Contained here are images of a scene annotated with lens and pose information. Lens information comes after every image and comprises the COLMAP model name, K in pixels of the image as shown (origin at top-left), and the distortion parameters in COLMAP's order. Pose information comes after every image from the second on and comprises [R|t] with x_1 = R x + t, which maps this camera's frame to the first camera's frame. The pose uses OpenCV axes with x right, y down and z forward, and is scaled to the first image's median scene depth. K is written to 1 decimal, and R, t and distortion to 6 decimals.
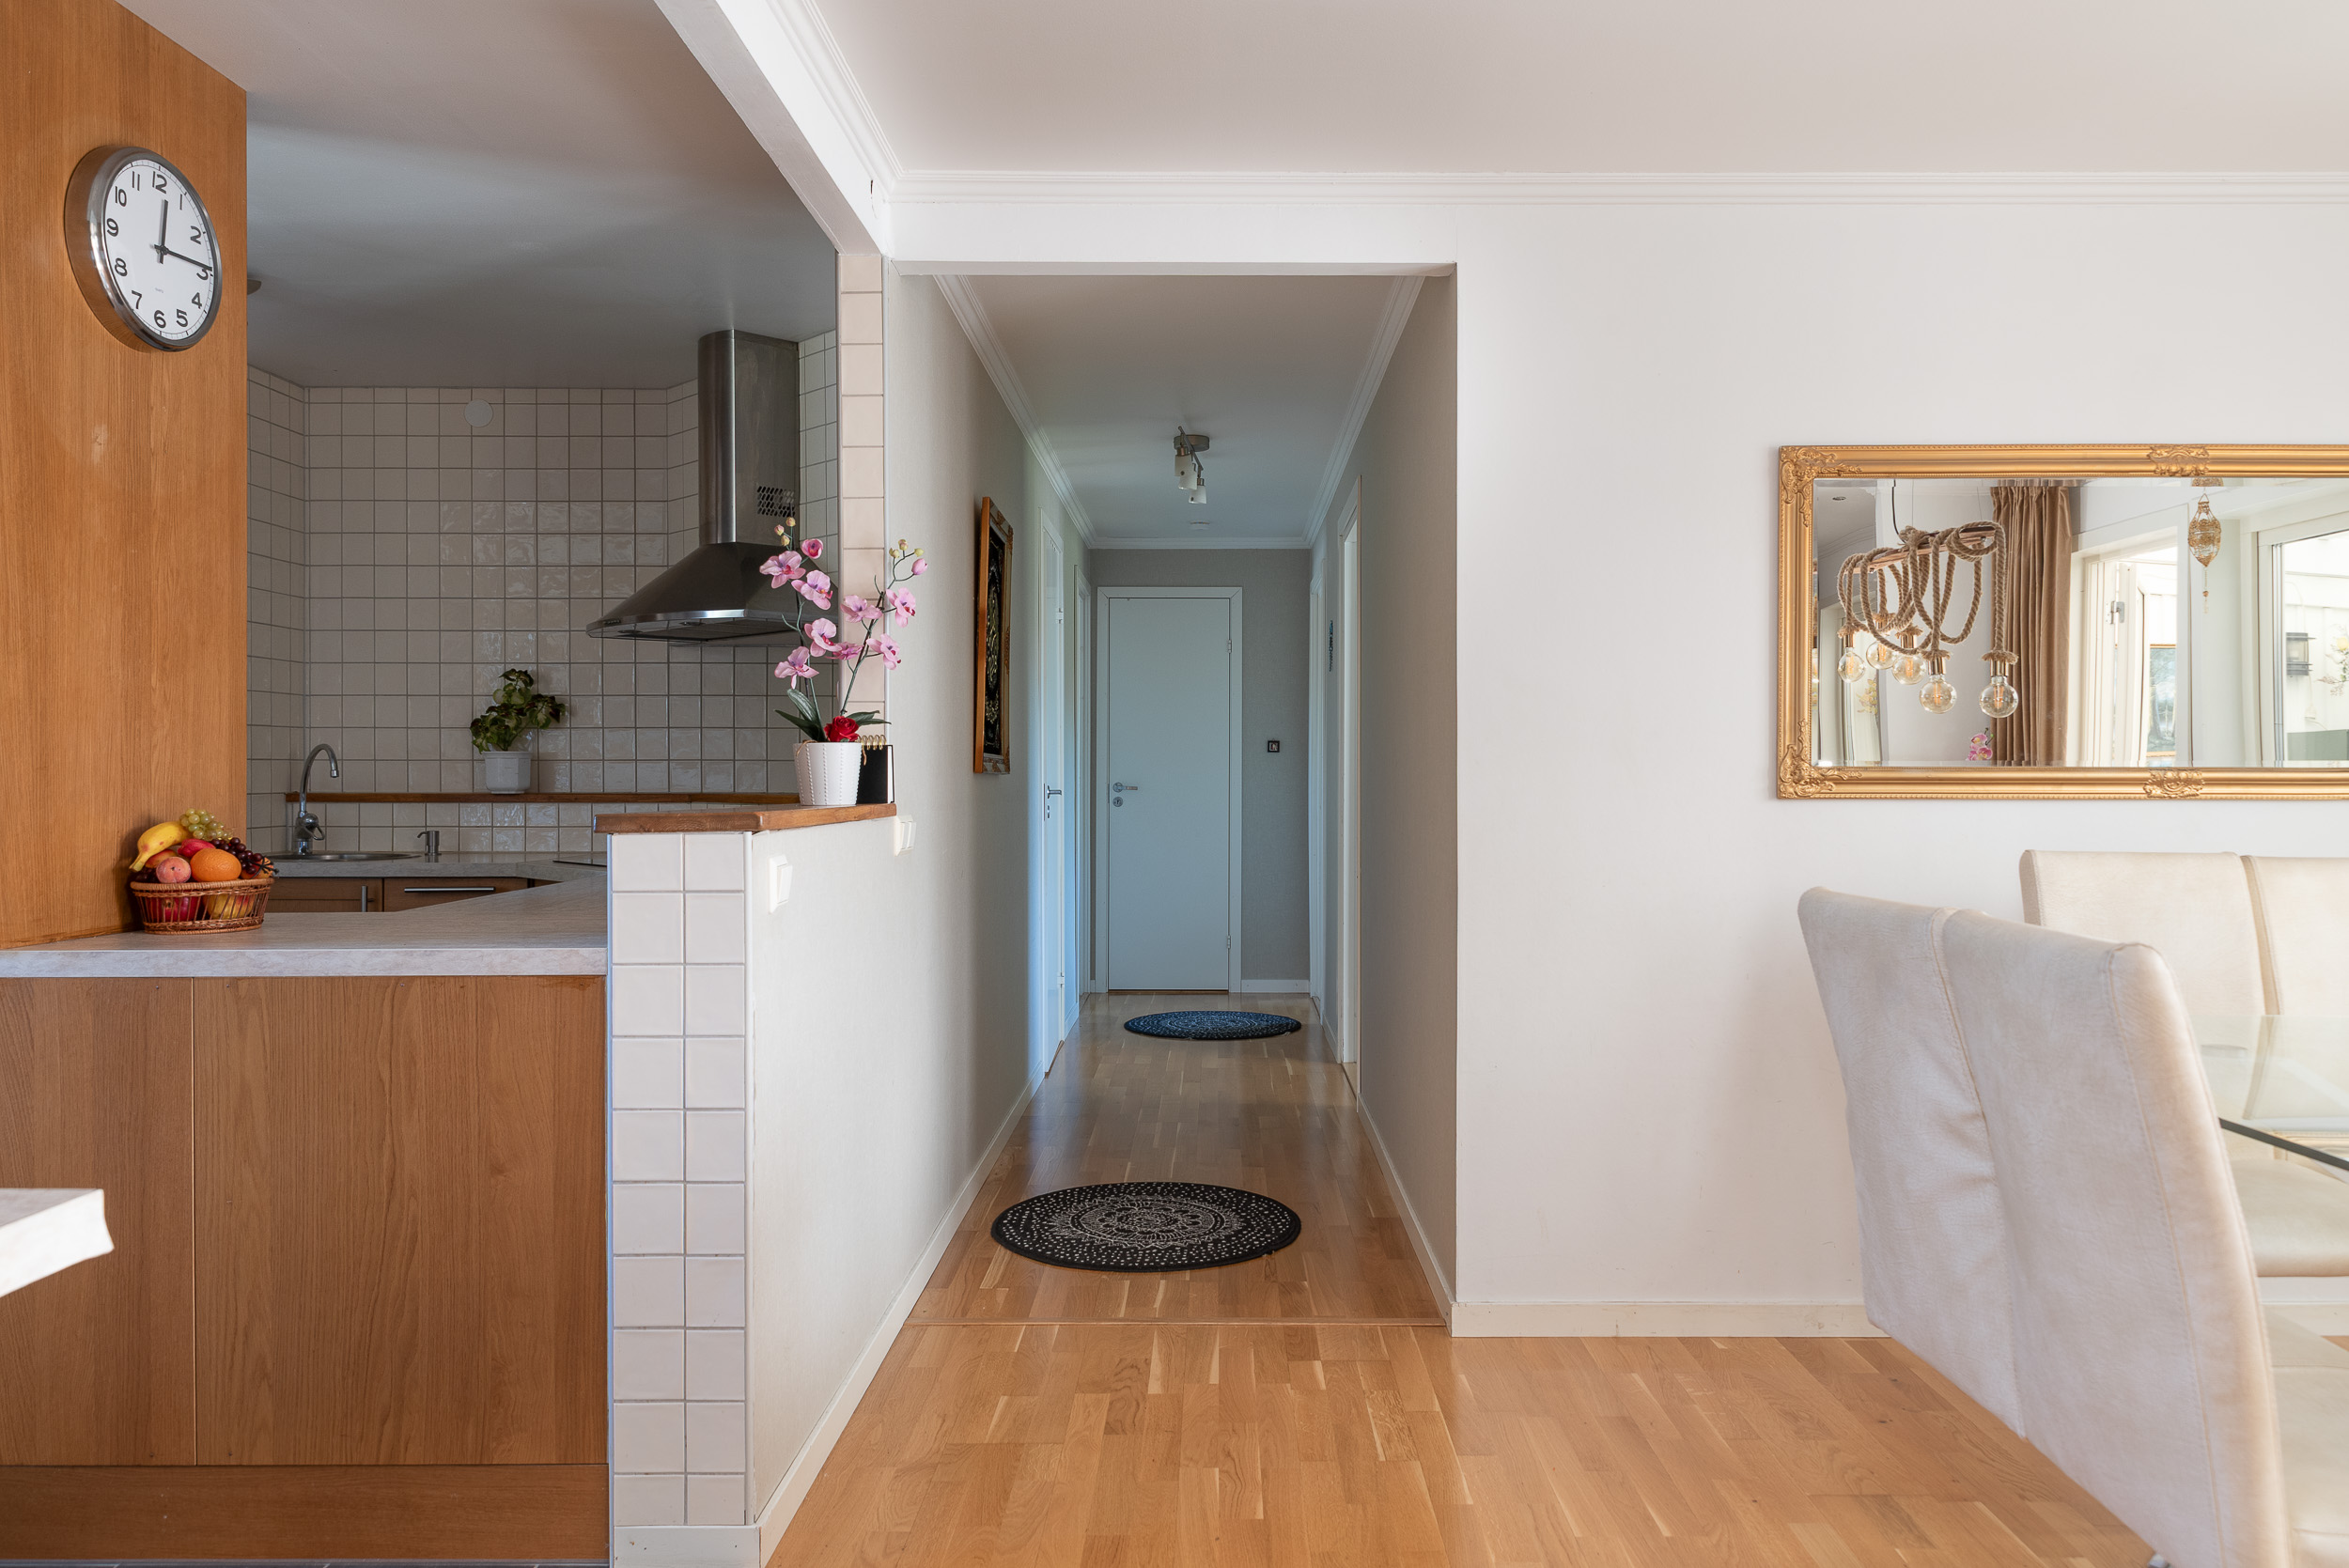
lens RADIAL K [[1644.8, 0, 1228.5], [0, 1644.8, 776.0], [0, 0, 1]] dist [0.003508, -0.002850]
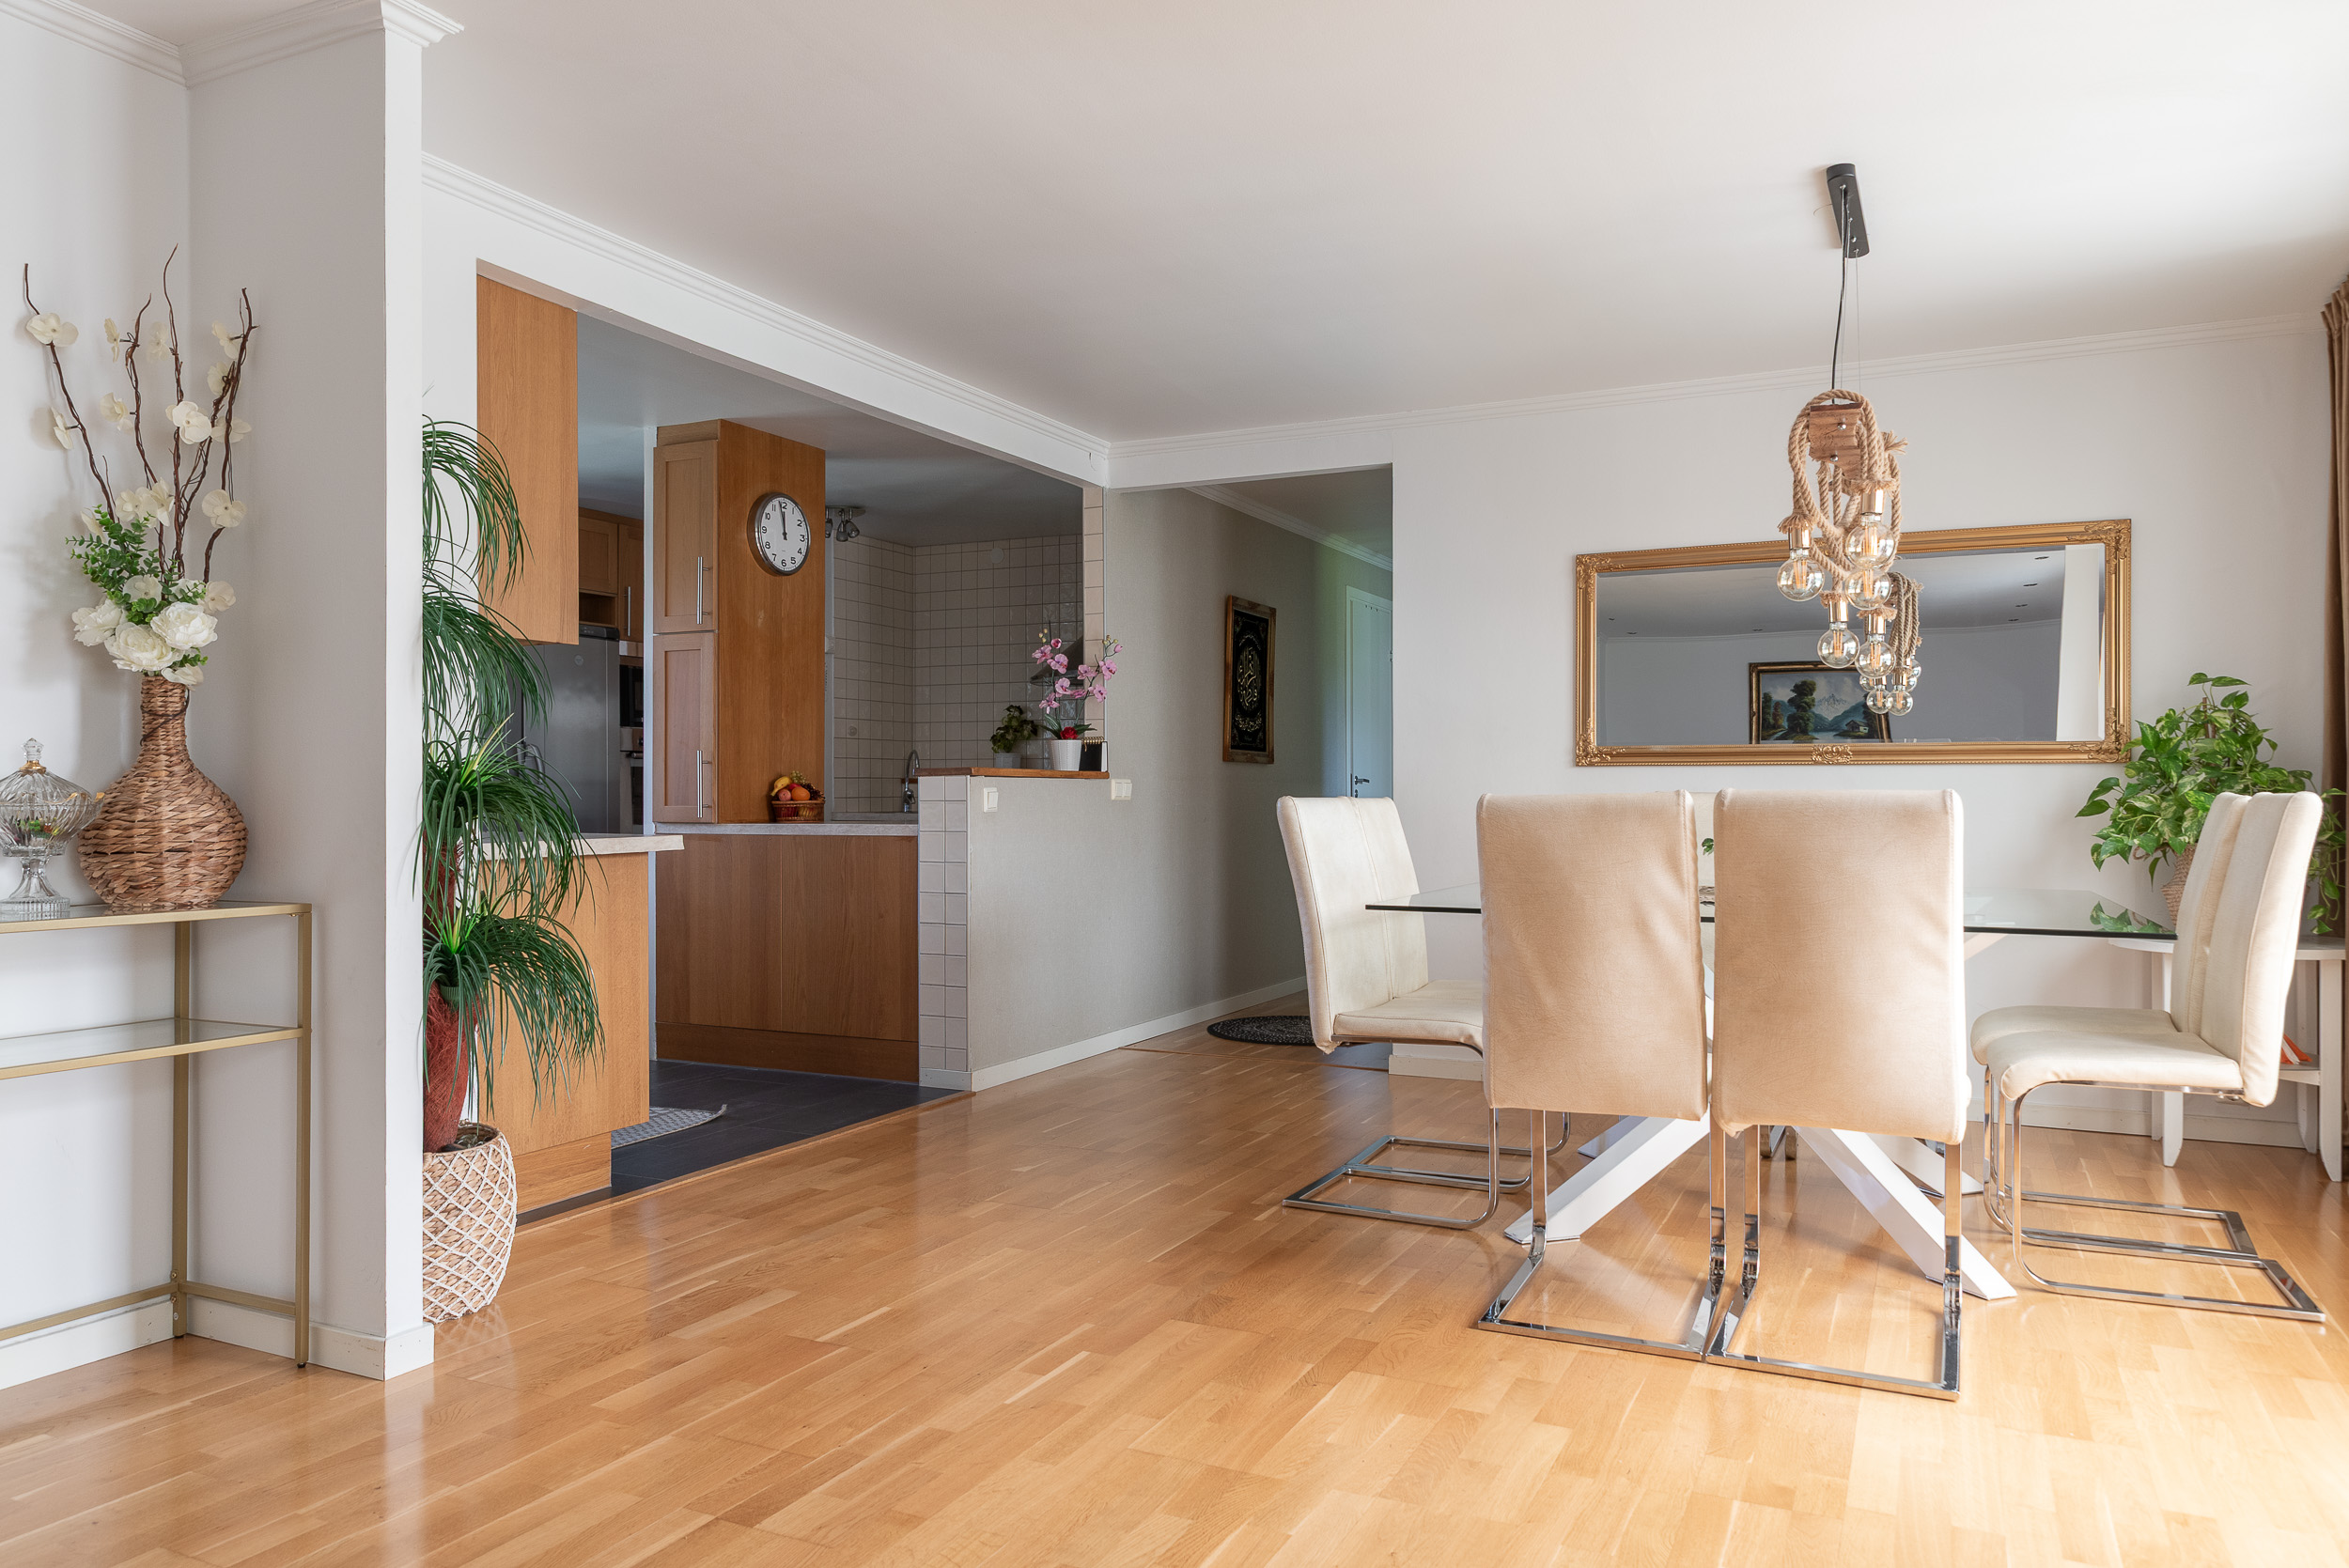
lens RADIAL K [[1636.9, 0, 1122.8], [0, 1636.9, 783.3], [0, 0, 1]] dist [-0.002338, -0.001049]
pose [[0.883816, -0.002240, -0.467830, 0.855649], [-0.001850, 0.999964, -0.008283, 0.055302], [0.467832, 0.008186, 0.883780, -0.822326]]
